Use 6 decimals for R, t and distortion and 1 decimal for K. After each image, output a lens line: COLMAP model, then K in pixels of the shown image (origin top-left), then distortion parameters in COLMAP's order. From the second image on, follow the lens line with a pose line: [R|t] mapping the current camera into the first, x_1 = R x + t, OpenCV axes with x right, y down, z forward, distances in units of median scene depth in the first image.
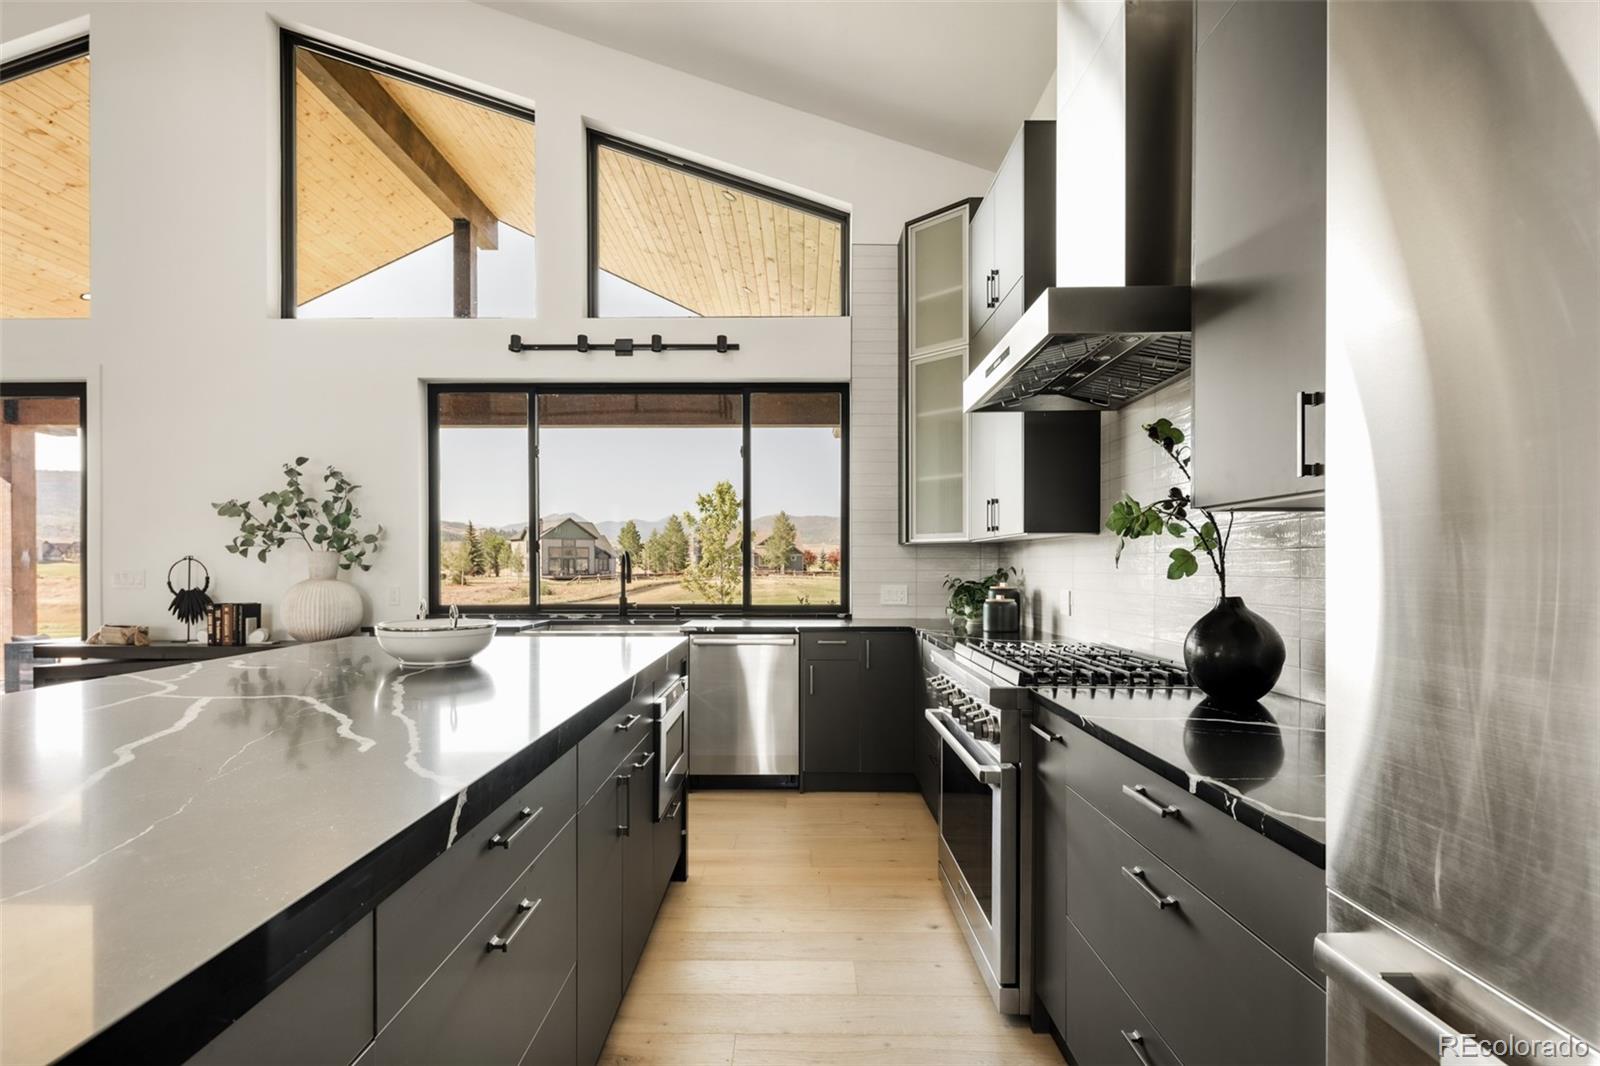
lens RADIAL K [[791.4, 0, 782.7], [0, 791.4, 564.5], [0, 0, 1]] dist [0.004513, 0.000193]
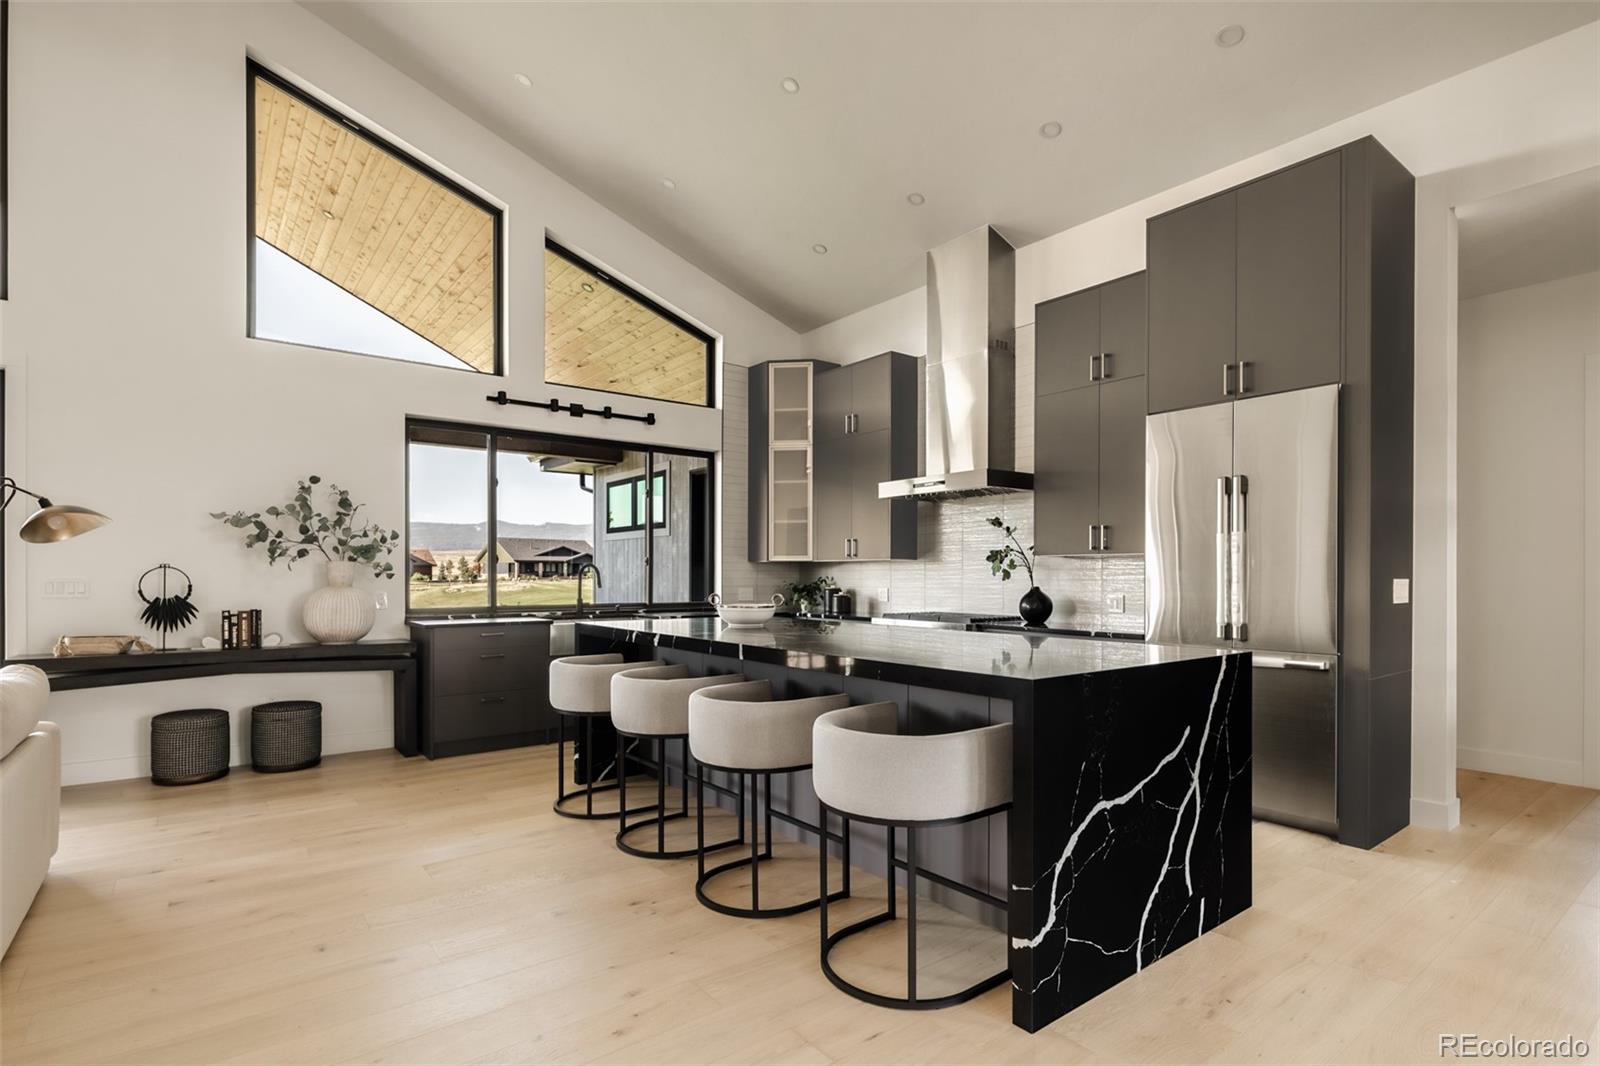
lens RADIAL K [[790.2, 0, 798.8], [0, 790.2, 577.3], [0, 0, 1]] dist [0.002120, -0.000073]
pose [[0.784605, 0.000627, 0.619996, -0.759134], [-0.002564, 0.999994, 0.002233, 0.001656], [-0.619991, -0.003342, 0.784602, -0.280883]]
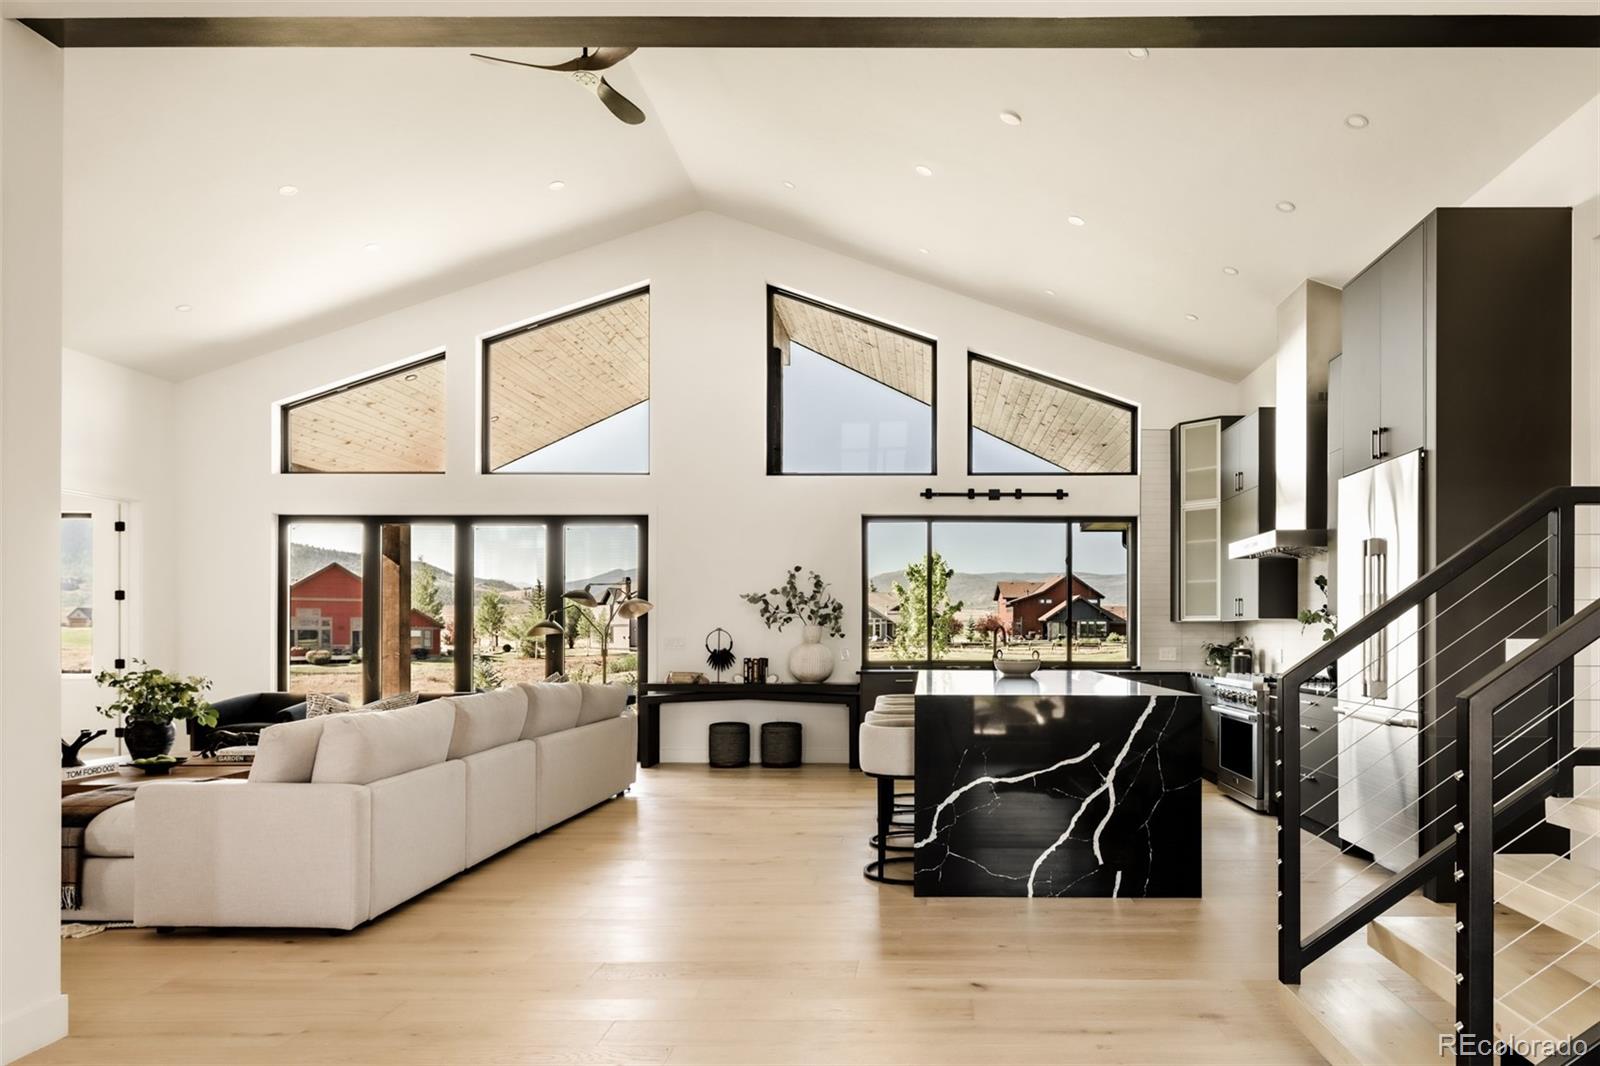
lens RADIAL K [[999.4, 0, 911.6], [0, 999.4, 633.8], [0, 0, 1]] dist [-0.002556, -0.000388]
pose [[0.999995, 0.001997, 0.002524, -0.382695], [-0.001996, 0.999998, -0.000523, 0.000558], [-0.002525, 0.000518, 0.999997, -1.003297]]
